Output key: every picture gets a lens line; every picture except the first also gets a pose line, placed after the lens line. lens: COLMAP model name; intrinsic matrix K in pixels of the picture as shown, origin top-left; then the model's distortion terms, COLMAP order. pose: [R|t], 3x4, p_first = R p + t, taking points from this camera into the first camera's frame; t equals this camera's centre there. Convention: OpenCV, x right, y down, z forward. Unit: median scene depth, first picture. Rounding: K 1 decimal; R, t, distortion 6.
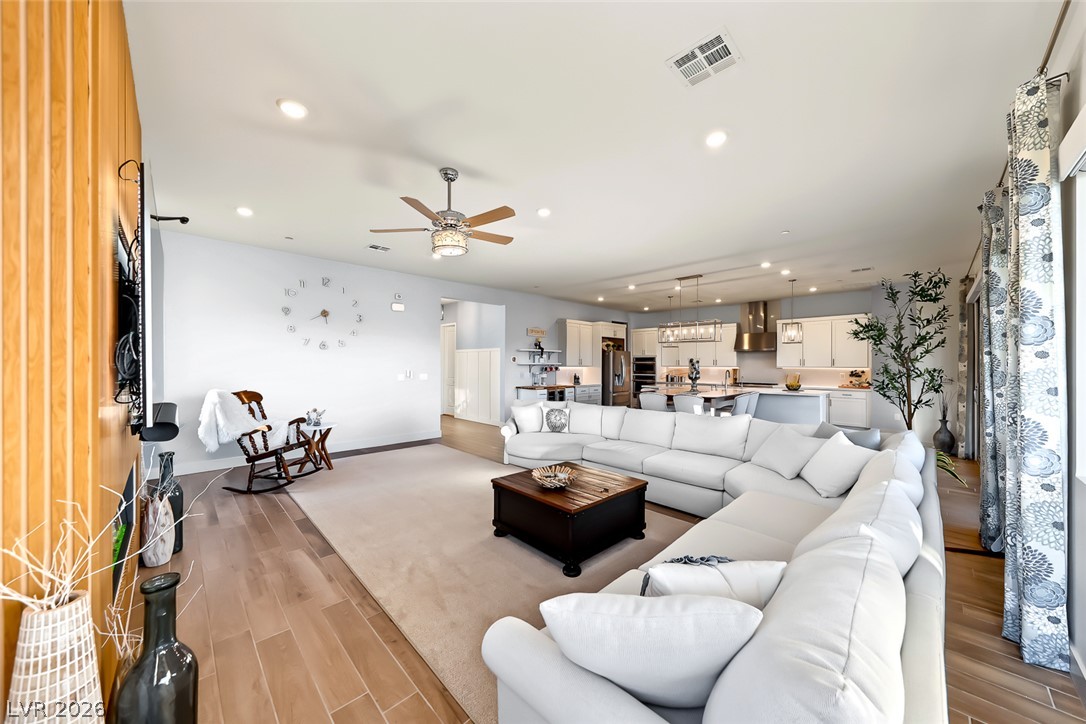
lens RADIAL K [[383.8, 0, 538.8], [0, 383.8, 365.8], [0, 0, 1]] dist [-0.000225, 0.000112]
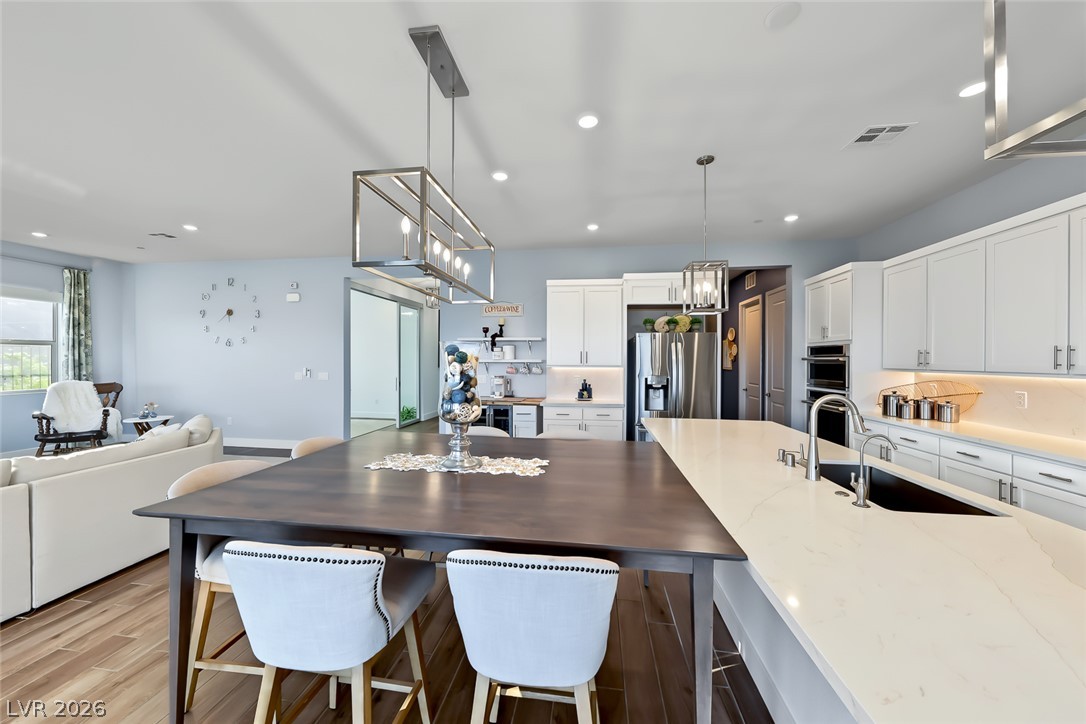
lens RADIAL K [[382.8, 0, 543.0], [0, 382.8, 362.0], [0, 0, 1]] dist [-0.000910, -0.000072]
pose [[0.616546, 0.004606, -0.787305, 0.834403], [-0.006039, 0.999981, 0.001120, -0.008073], [0.787295, 0.004064, 0.616563, 1.084347]]
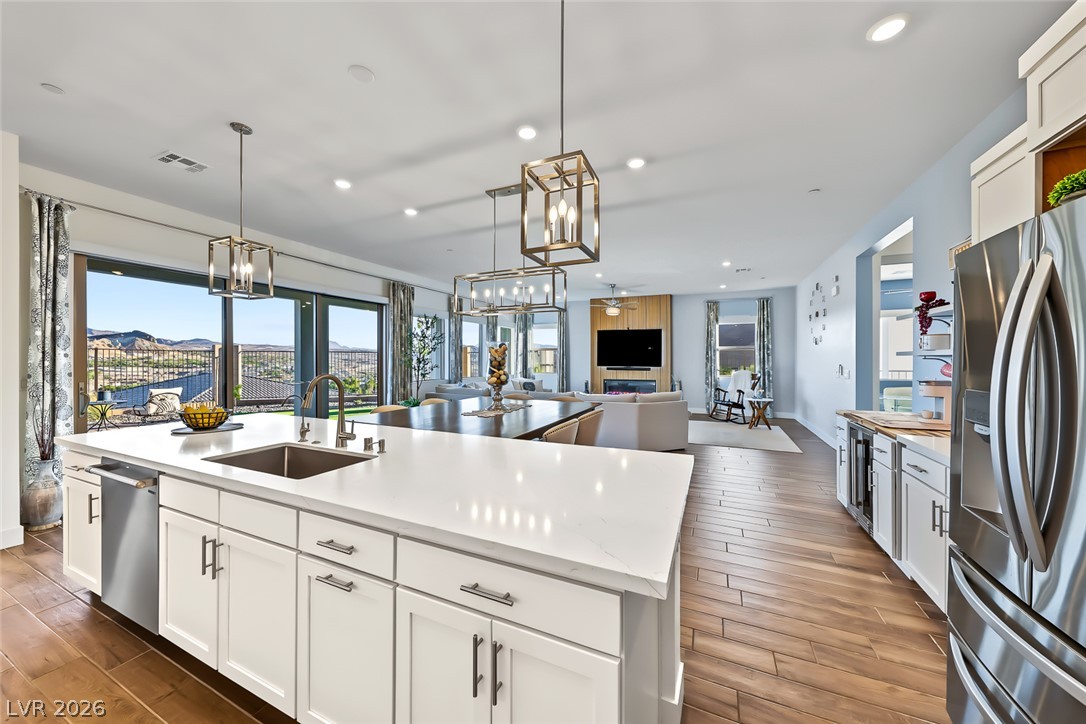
lens RADIAL K [[382.8, 0, 543.0], [0, 382.8, 362.0], [0, 0, 1]] dist [-0.000910, -0.000072]
pose [[-0.926175, -0.001714, -0.377089, 0.688839], [-0.005568, 0.999943, 0.009129, 0.002279], [0.377052, 0.010555, -0.926132, 1.857476]]
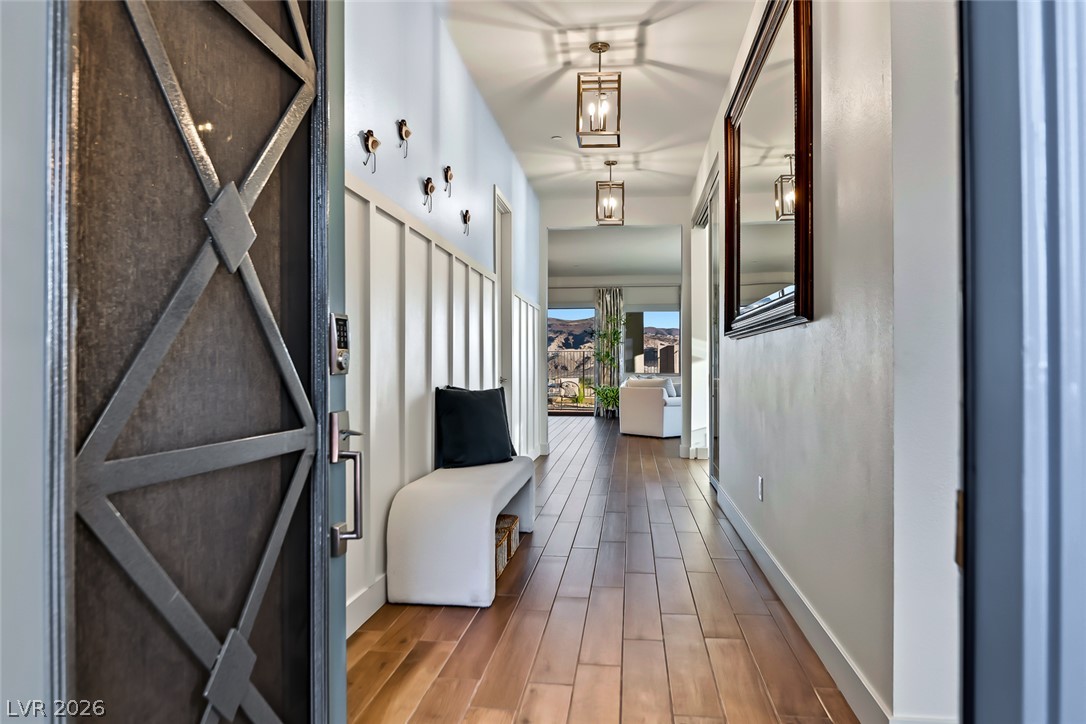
lens RADIAL K [[734.6, 0, 543.0], [0, 734.6, 362.0], [0, 0, 1]] dist [-0.004071, -0.001430]
pose [[-0.638198, 0.004673, 0.769858, -1.330534], [0.000611, 0.999984, -0.005563, 0.057999], [-0.769872, -0.003079, -0.638191, 2.510509]]
